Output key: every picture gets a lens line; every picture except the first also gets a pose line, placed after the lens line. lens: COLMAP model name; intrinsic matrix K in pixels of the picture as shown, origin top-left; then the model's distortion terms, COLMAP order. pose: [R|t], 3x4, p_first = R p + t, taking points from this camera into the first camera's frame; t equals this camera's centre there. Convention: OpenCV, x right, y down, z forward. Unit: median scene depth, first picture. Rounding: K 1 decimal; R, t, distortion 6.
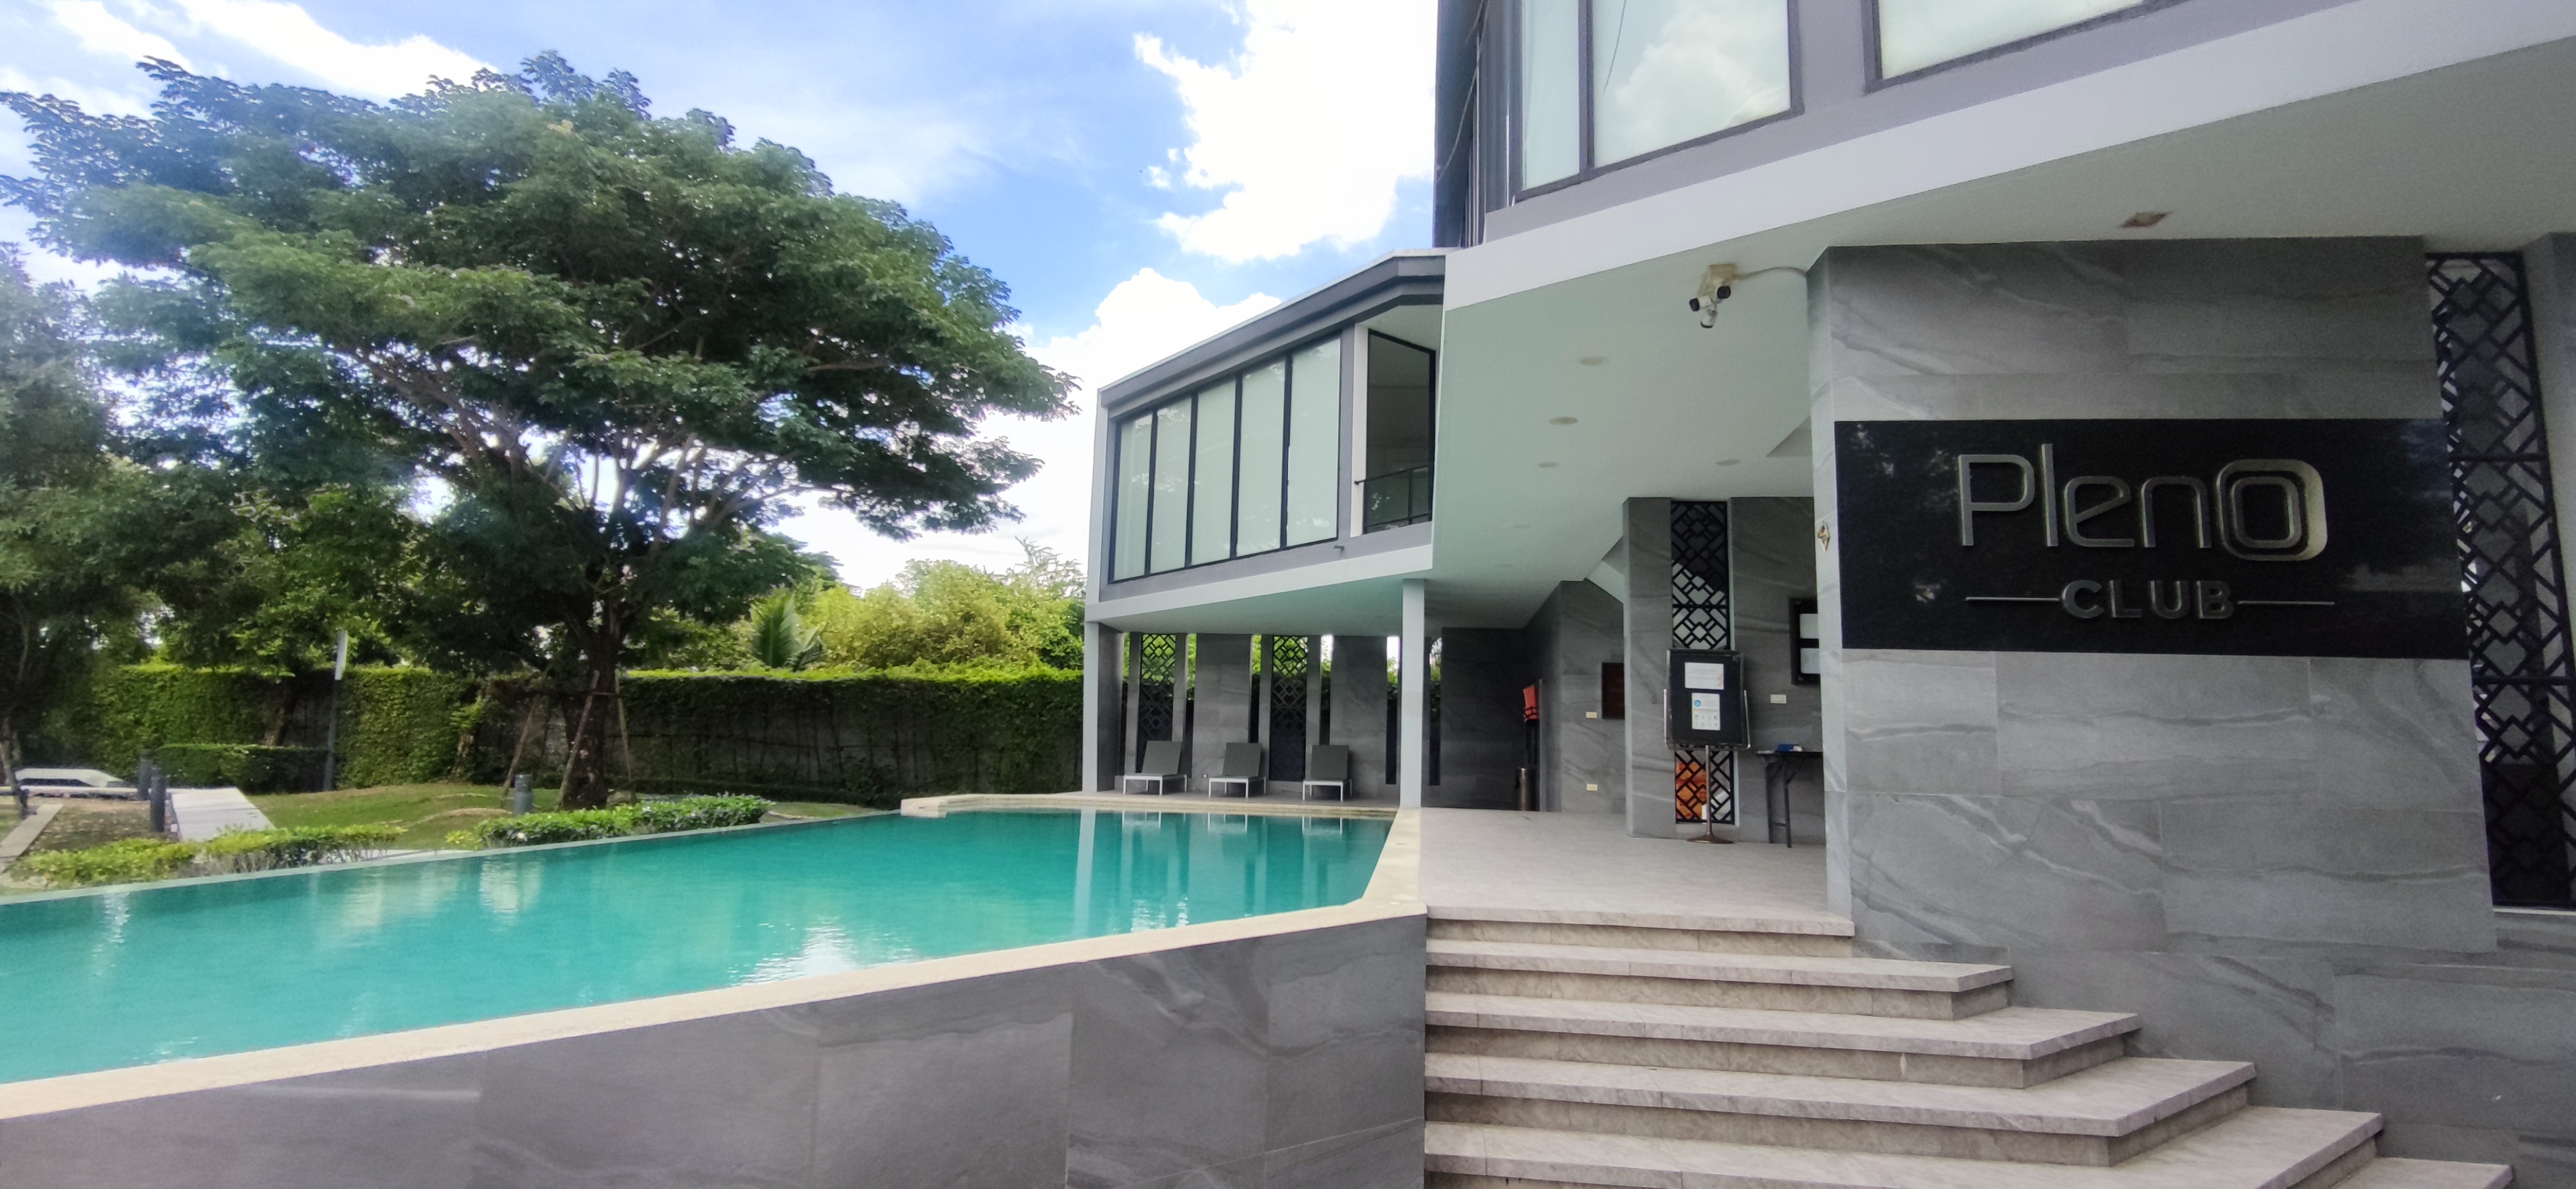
lens RADIAL K [[1161.9, 0, 1272.6], [0, 1161.9, 607.3], [0, 0, 1]] dist [0.003003, -0.000093]
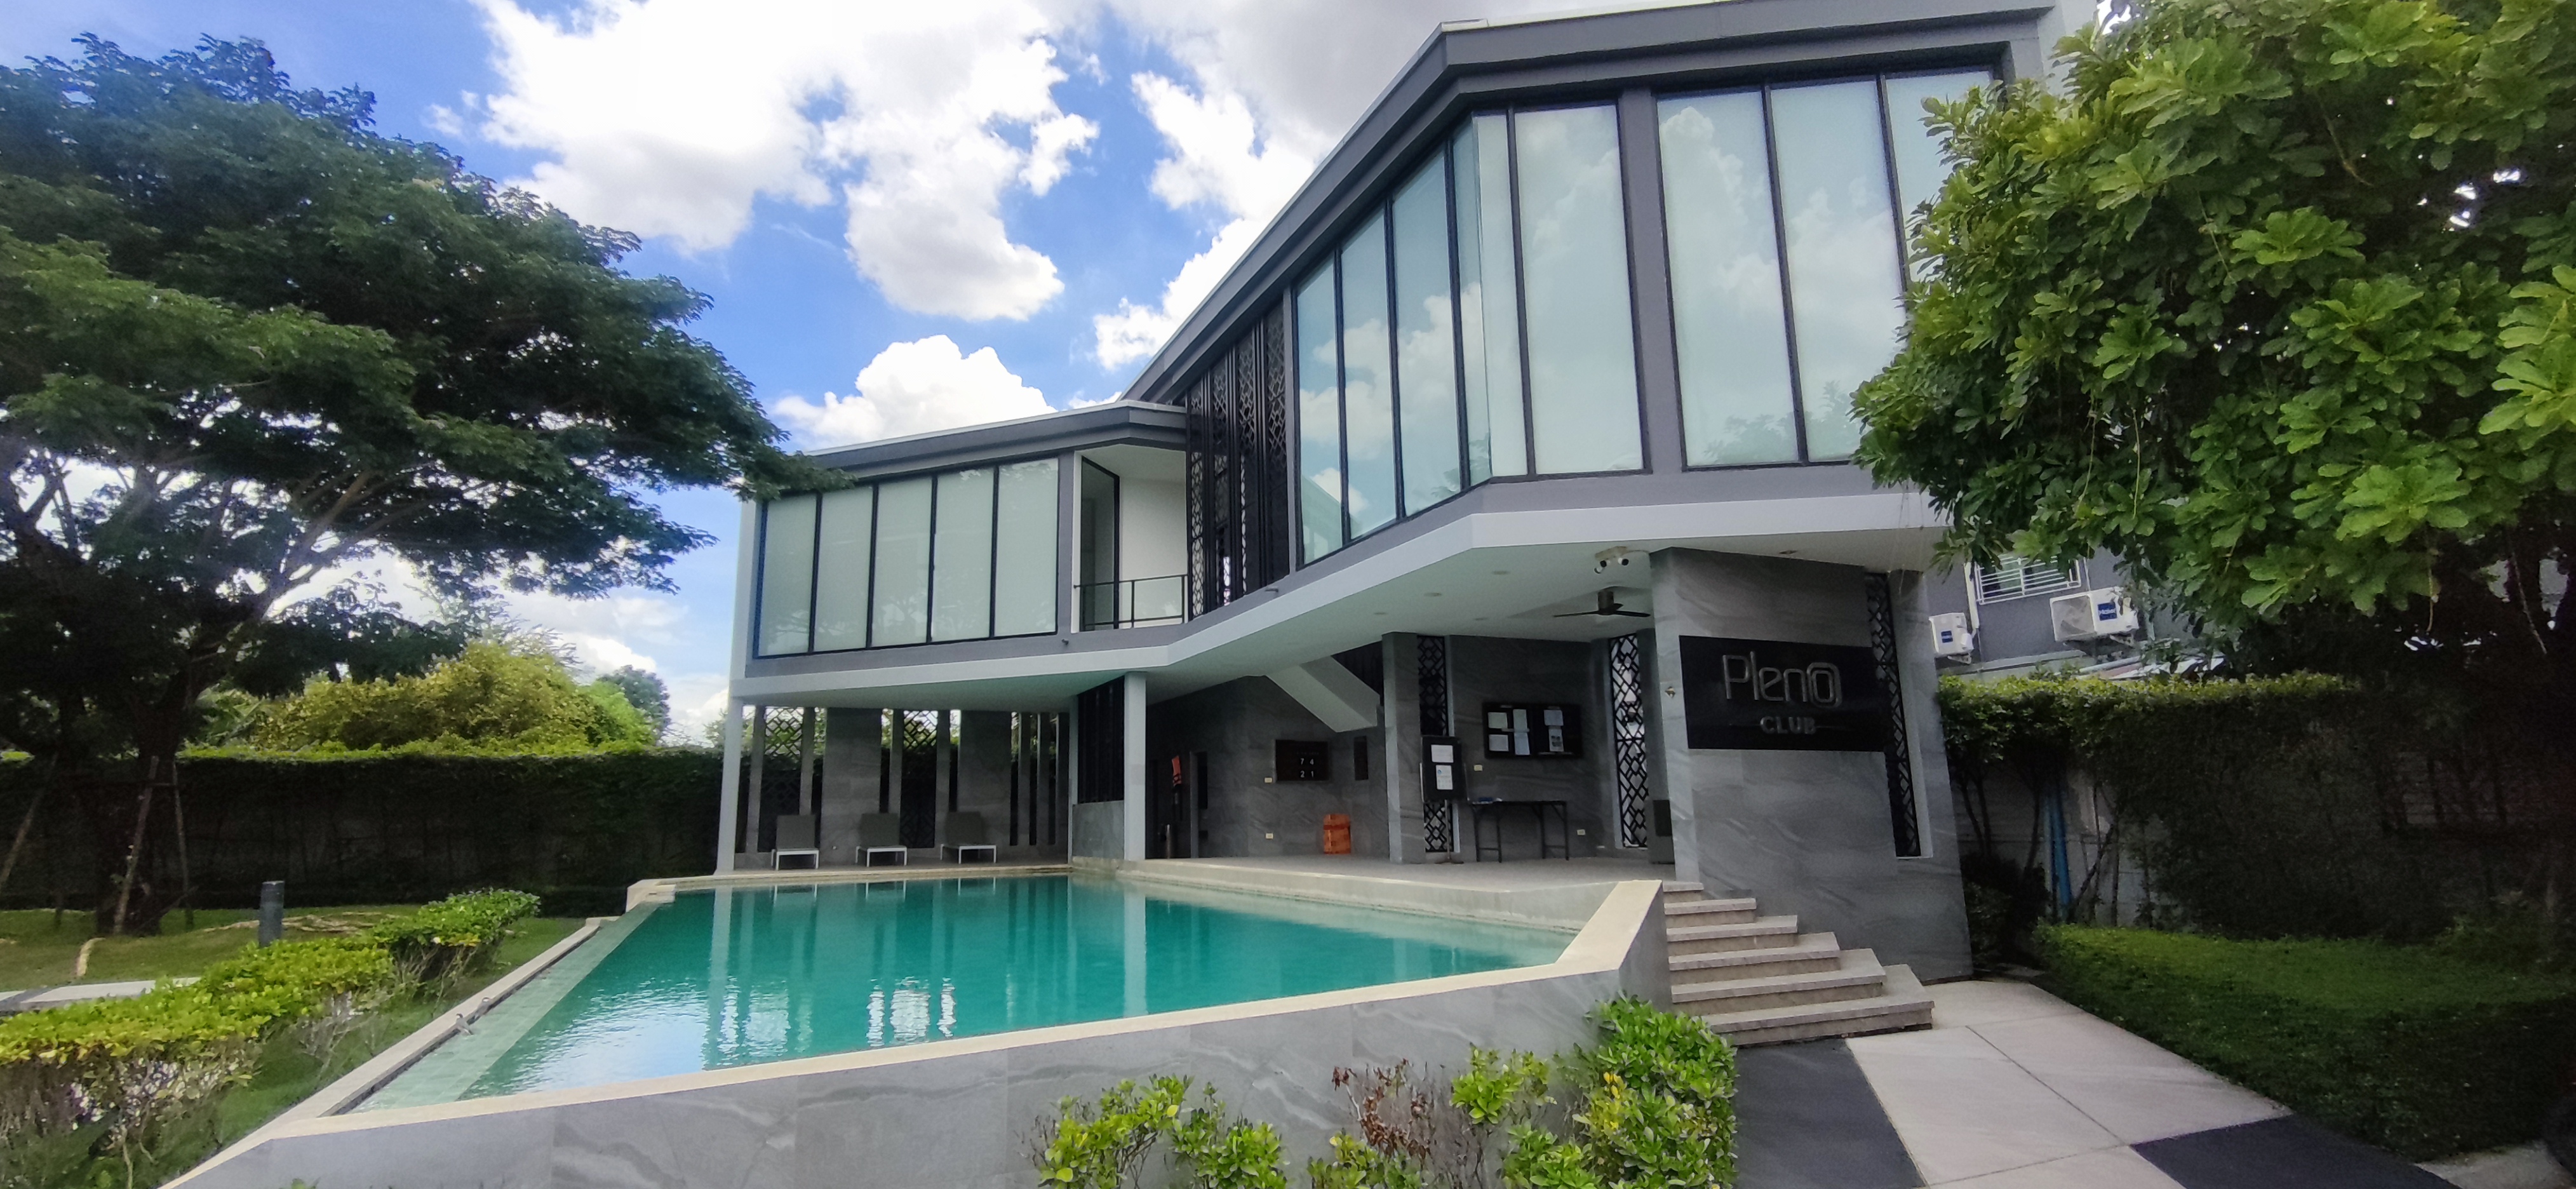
lens RADIAL K [[1161.9, 0, 1272.6], [0, 1161.9, 607.3], [0, 0, 1]] dist [0.003003, -0.000093]
pose [[0.860403, 0.048924, 0.507260, -0.586473], [-0.023454, 0.998128, -0.056485, -0.039957], [-0.509074, 0.036703, 0.859940, -0.192794]]
